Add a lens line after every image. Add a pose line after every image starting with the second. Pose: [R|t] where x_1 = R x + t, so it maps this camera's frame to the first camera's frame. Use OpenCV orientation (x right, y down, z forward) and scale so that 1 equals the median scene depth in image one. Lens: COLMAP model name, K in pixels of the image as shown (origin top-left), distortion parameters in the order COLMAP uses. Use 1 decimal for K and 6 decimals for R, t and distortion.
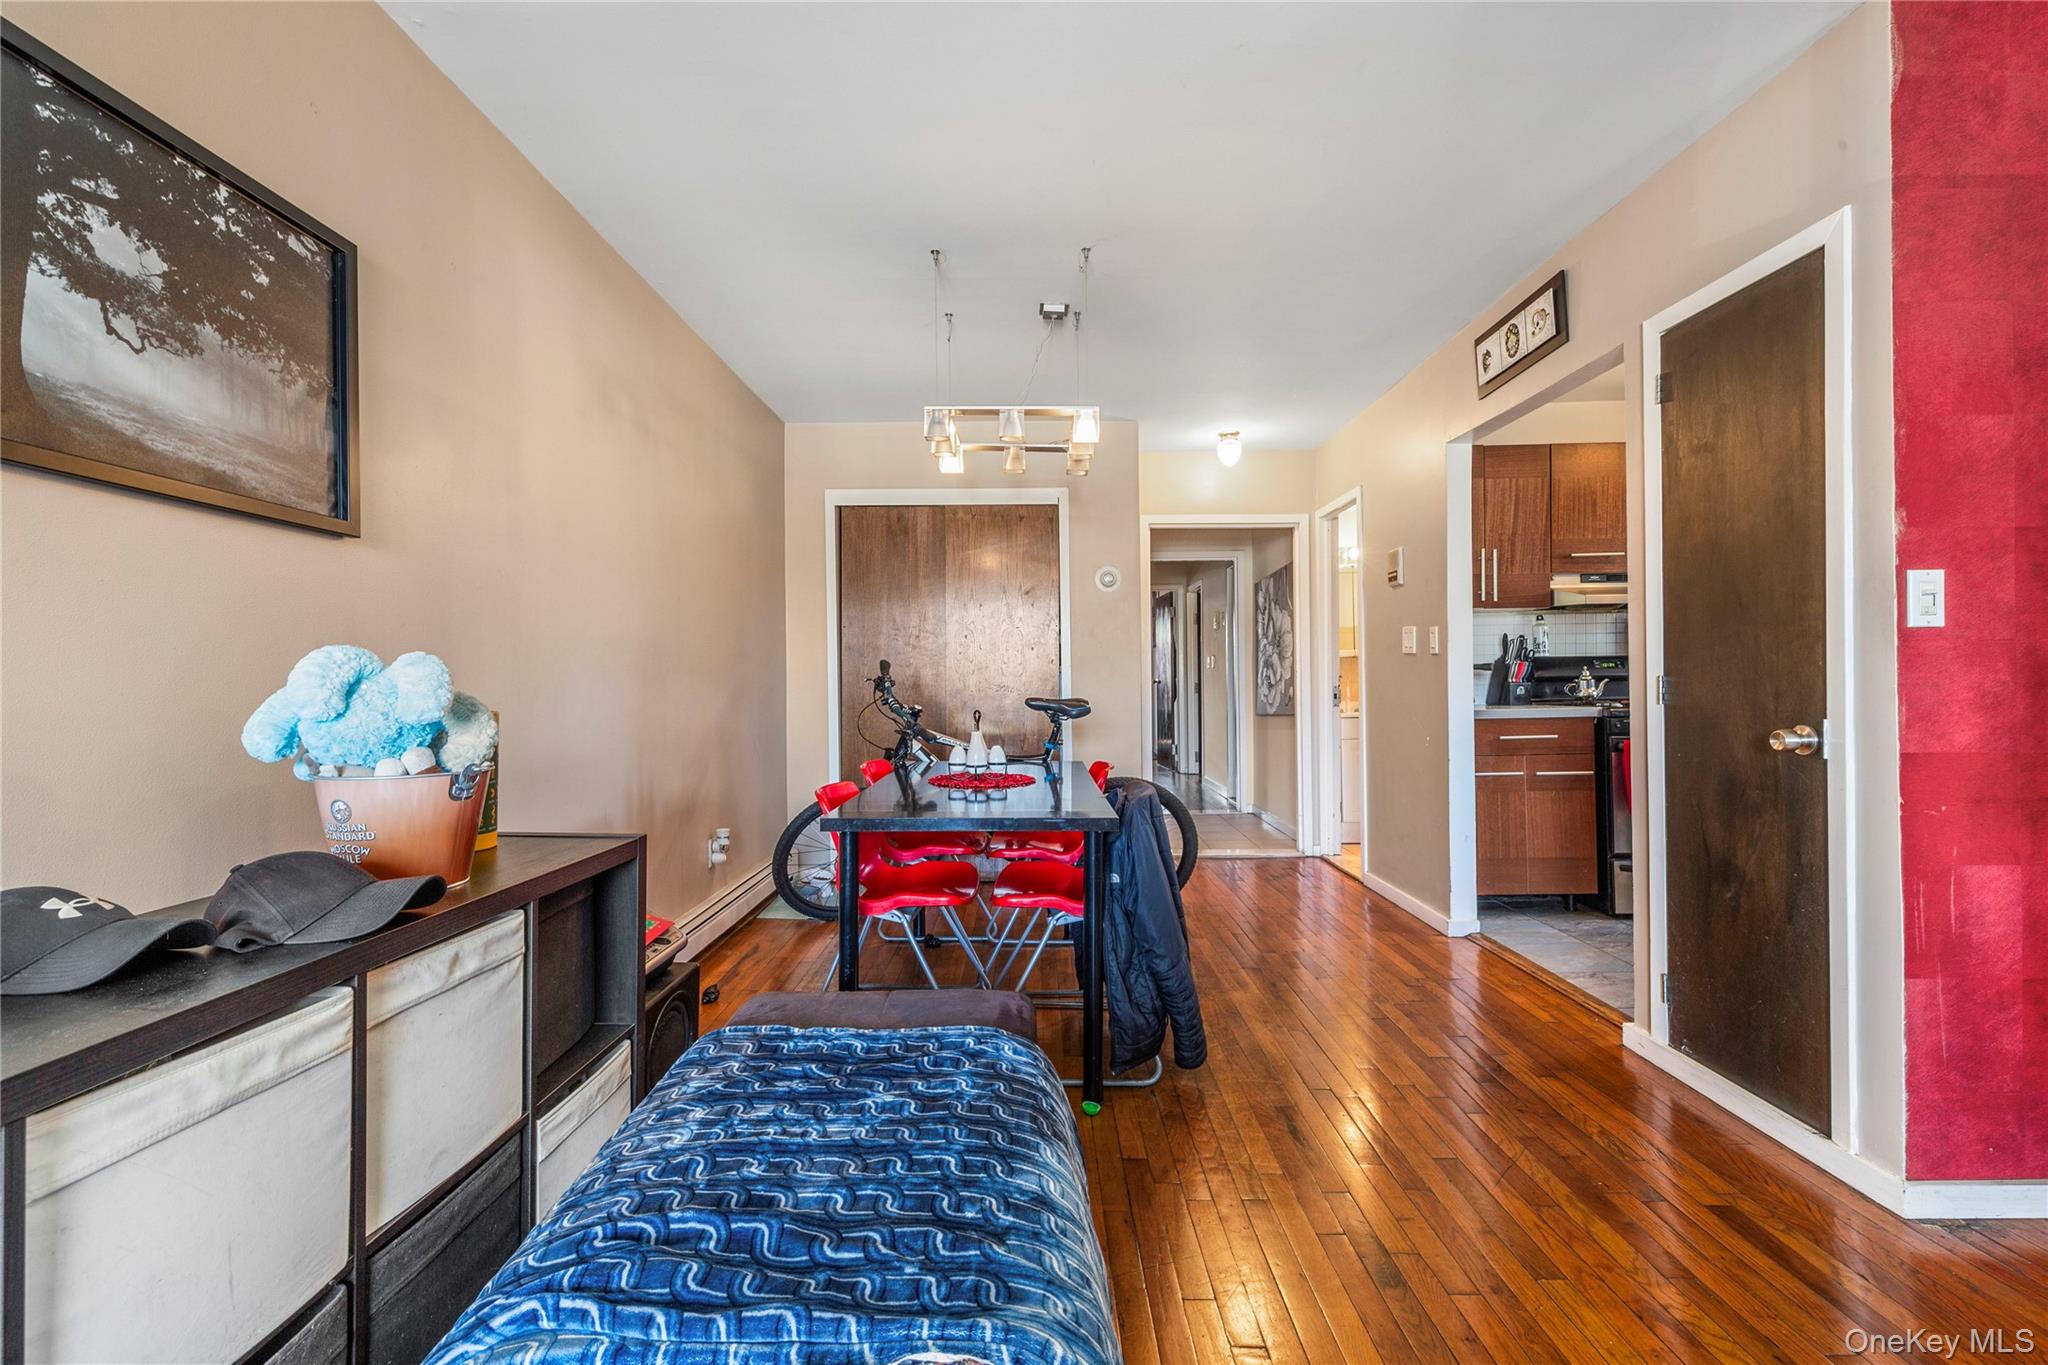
lens RADIAL K [[876.1, 0, 1013.3], [0, 876.1, 679.1], [0, 0, 1]] dist [0.008038, -0.000637]
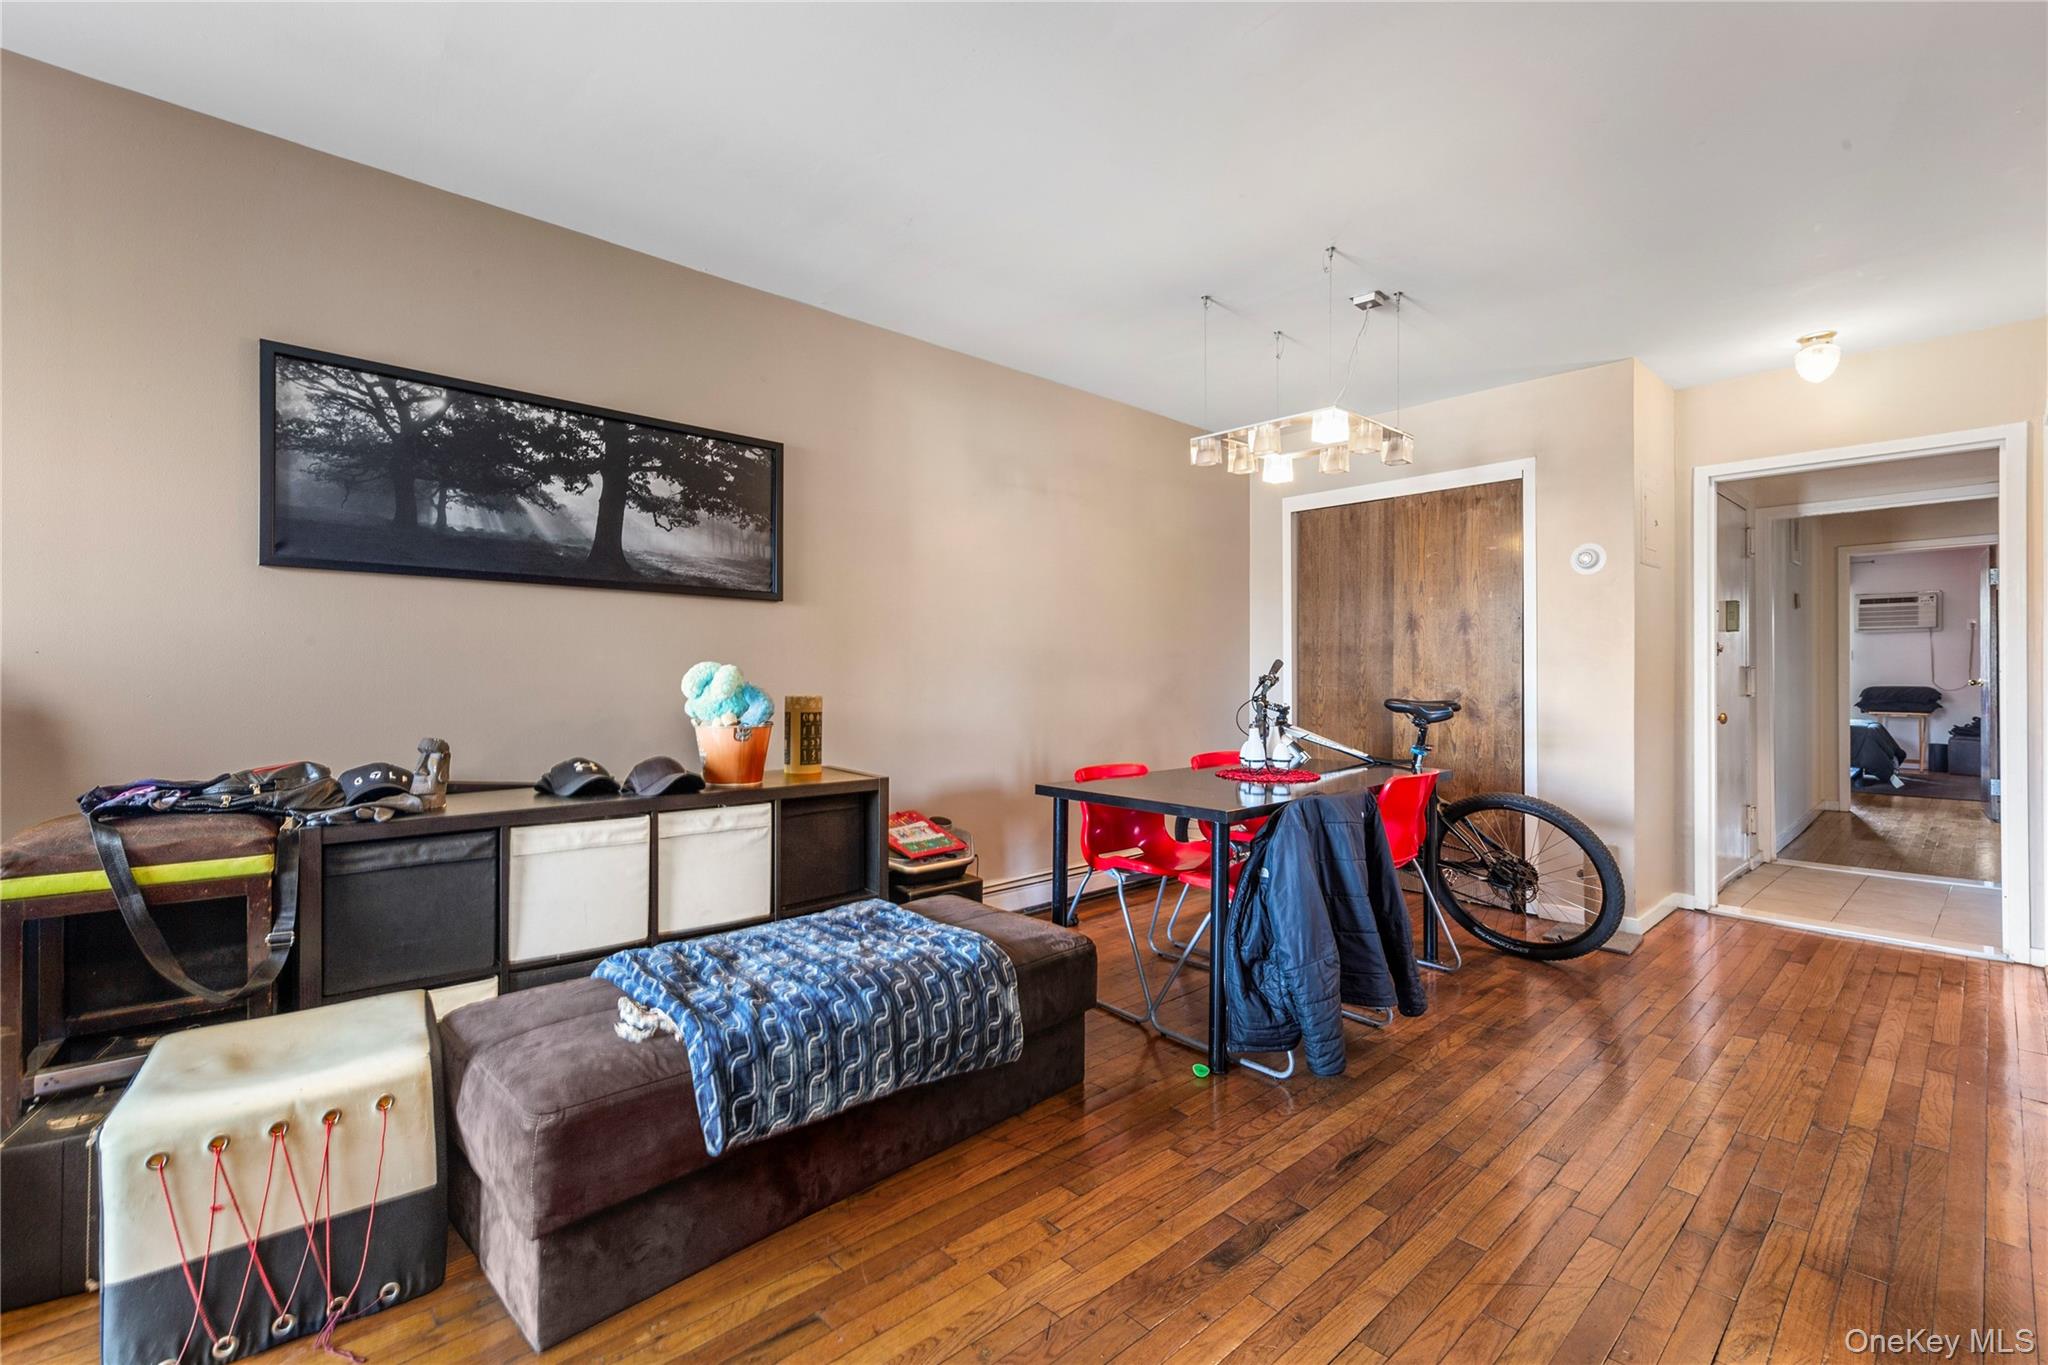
lens RADIAL K [[876.1, 0, 1013.3], [0, 876.1, 679.1], [0, 0, 1]] dist [0.008038, -0.000637]
pose [[0.680842, 0.011295, -0.732343, 1.133396], [-0.005181, 0.999930, 0.010605, -0.022247], [0.732412, -0.003426, 0.680853, 0.117702]]
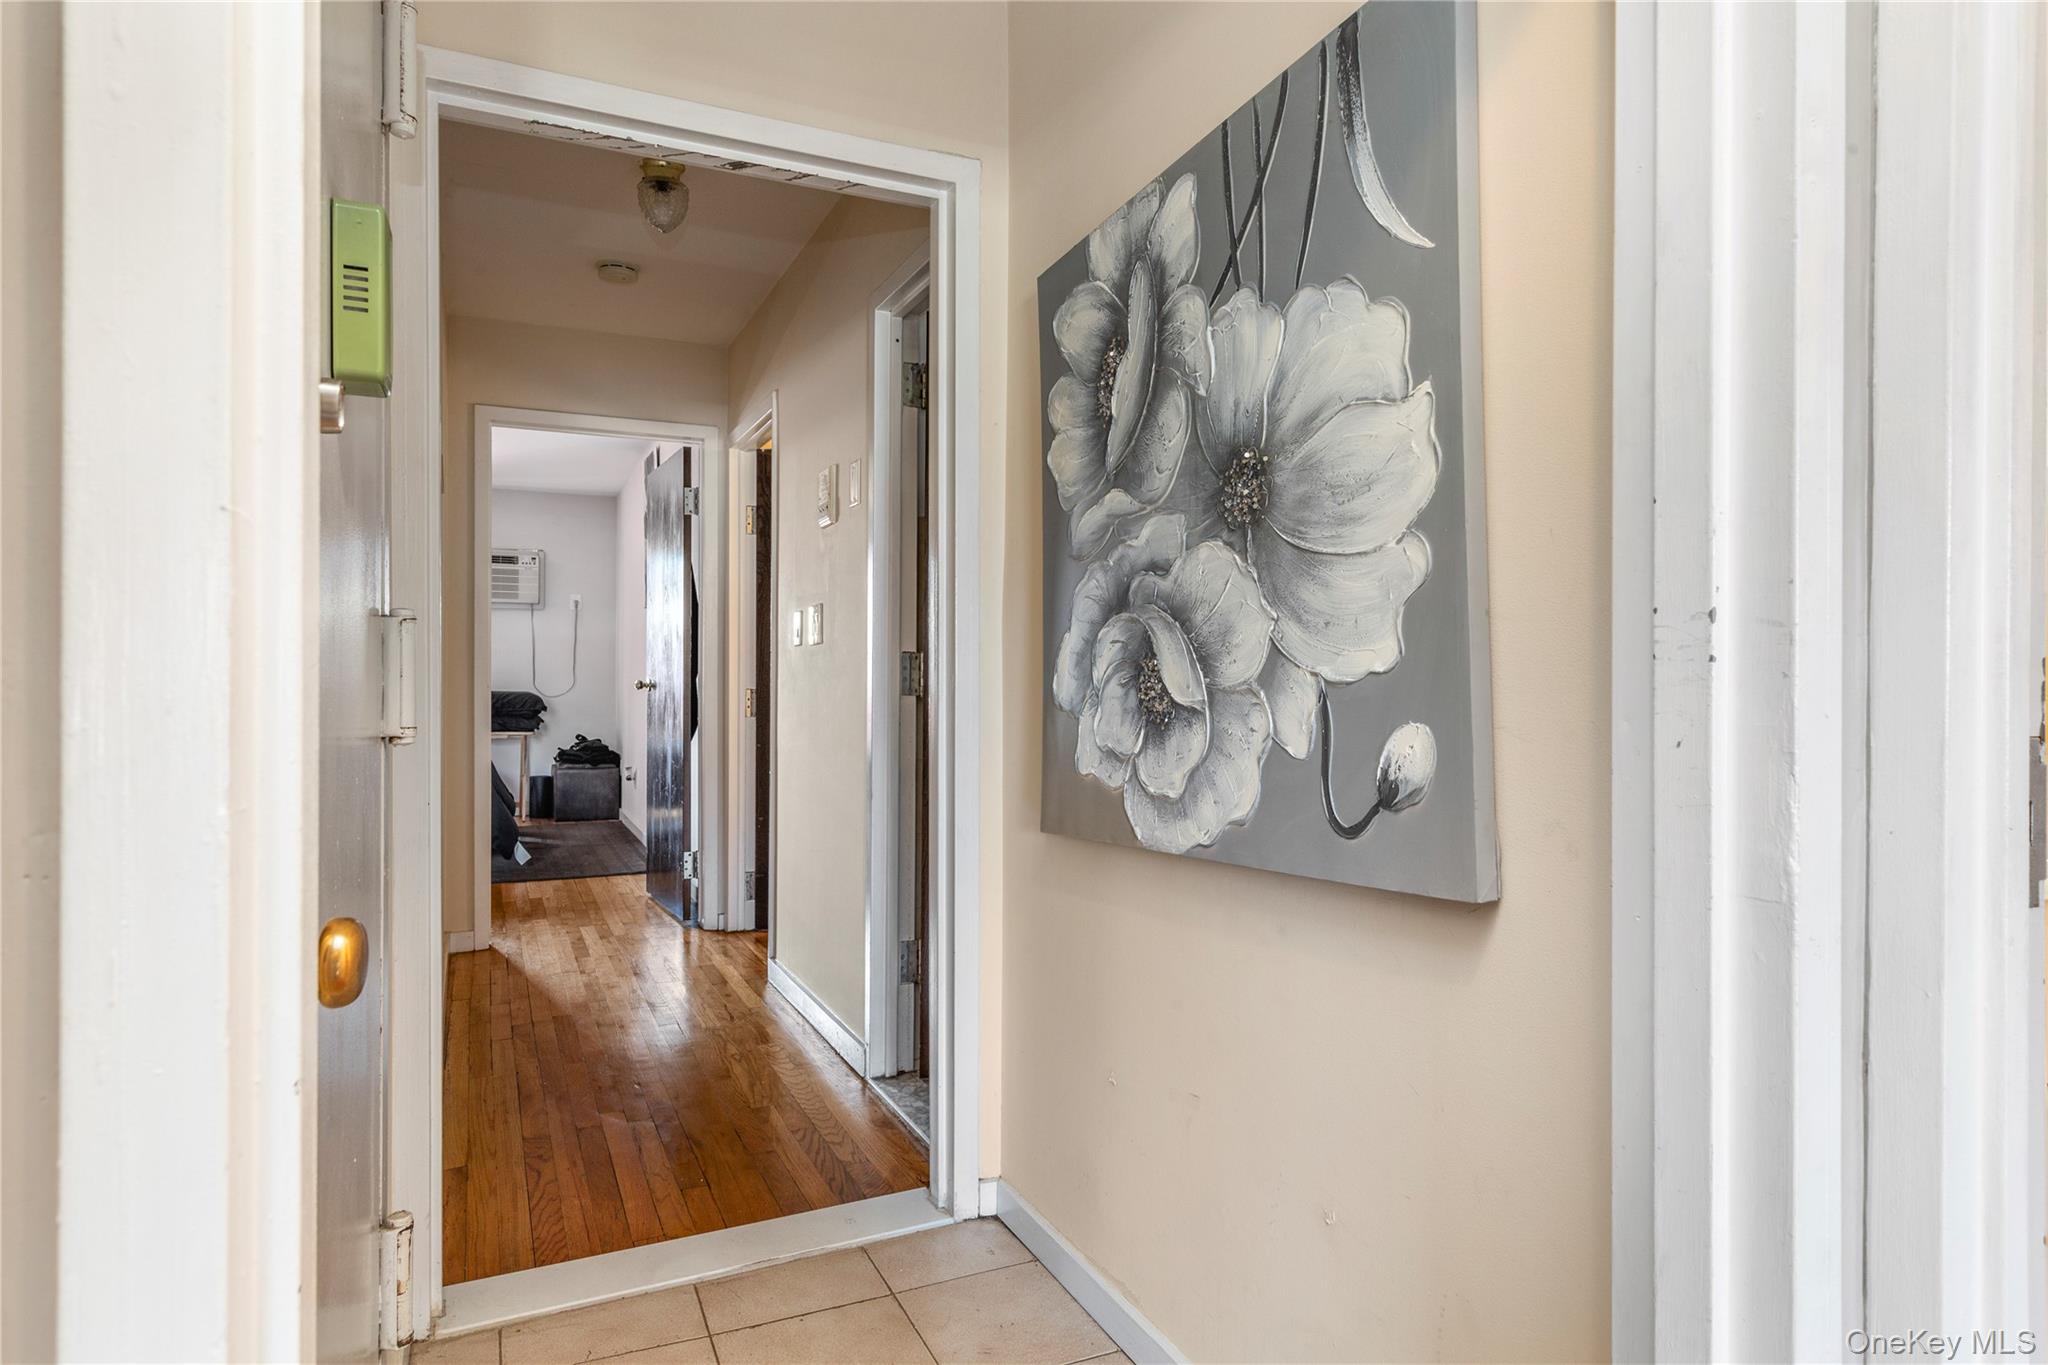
lens RADIAL K [[1142.1, 0, 1024.0], [0, 1142.1, 682.5], [0, 0, 1]] dist [0.000310, 0.000018]
pose [[0.896672, 0.009873, 0.442586, 0.642237], [-0.010149, 0.999947, -0.001745, 0.006618], [-0.442580, -0.002927, 0.896724, 3.377457]]
